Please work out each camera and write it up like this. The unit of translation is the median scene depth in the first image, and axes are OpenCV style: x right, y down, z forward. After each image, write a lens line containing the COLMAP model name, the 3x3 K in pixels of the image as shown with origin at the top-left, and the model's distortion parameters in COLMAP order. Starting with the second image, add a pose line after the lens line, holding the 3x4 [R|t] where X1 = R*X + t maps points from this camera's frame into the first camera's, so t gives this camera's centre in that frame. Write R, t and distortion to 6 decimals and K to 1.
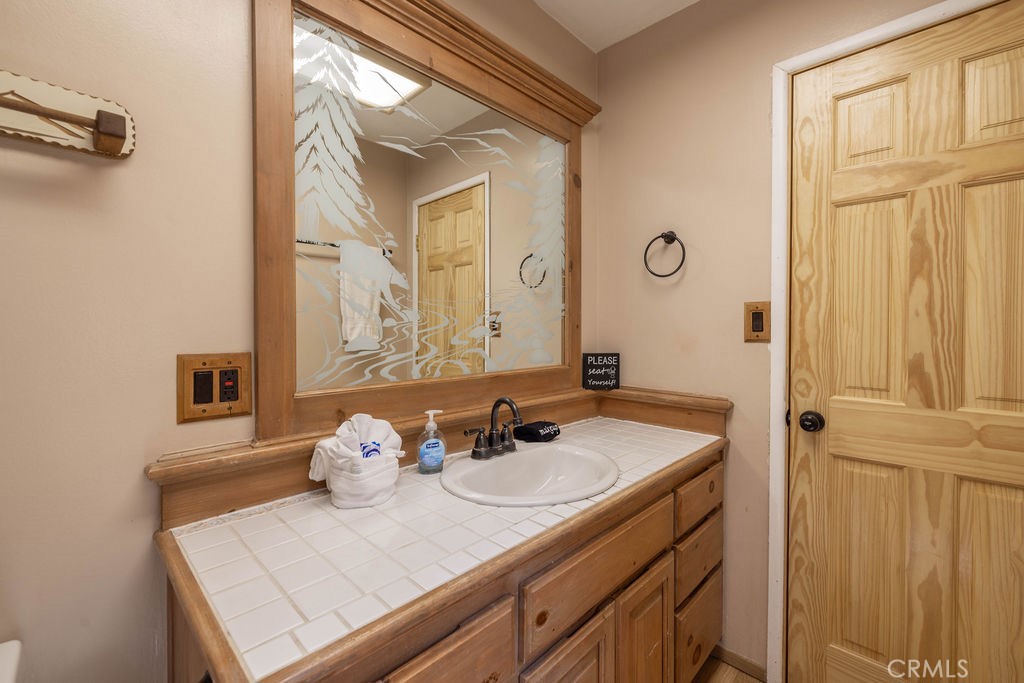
lens RADIAL K [[435.9, 0, 507.5], [0, 435.9, 337.3], [0, 0, 1]] dist [0.001606, -0.000155]
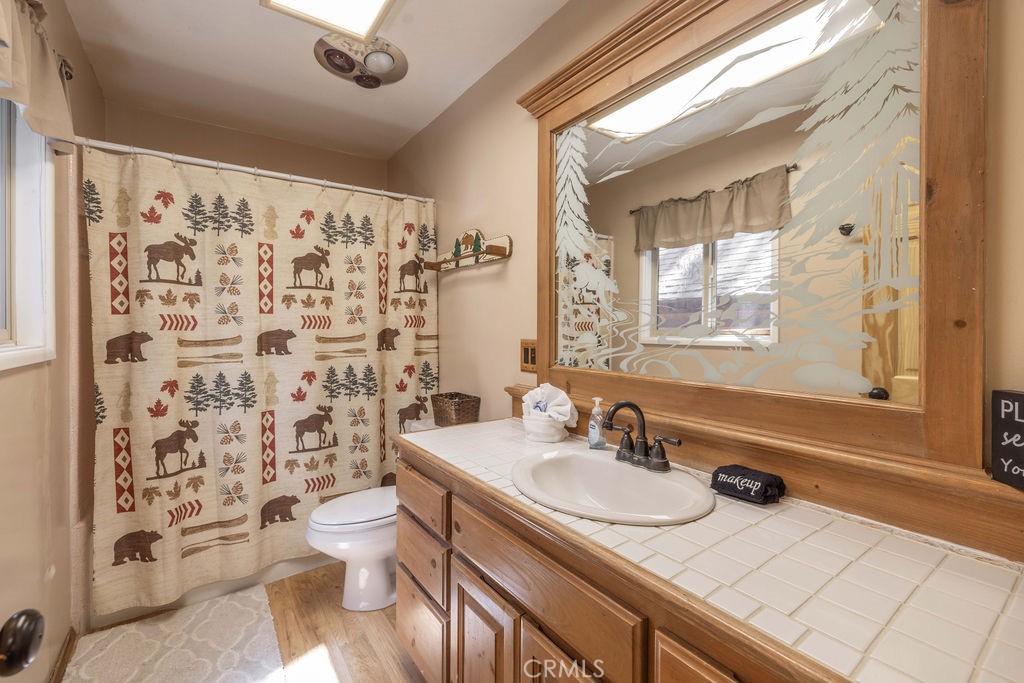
lens RADIAL K [[435.9, 0, 508.4], [0, 435.9, 332.1], [0, 0, 1]] dist [0.001606, -0.000155]
pose [[-0.178475, 0.012737, -0.983862, 1.060937], [-0.020236, 0.999657, 0.016612, -0.022528], [0.983736, 0.022874, -0.178156, 1.018204]]
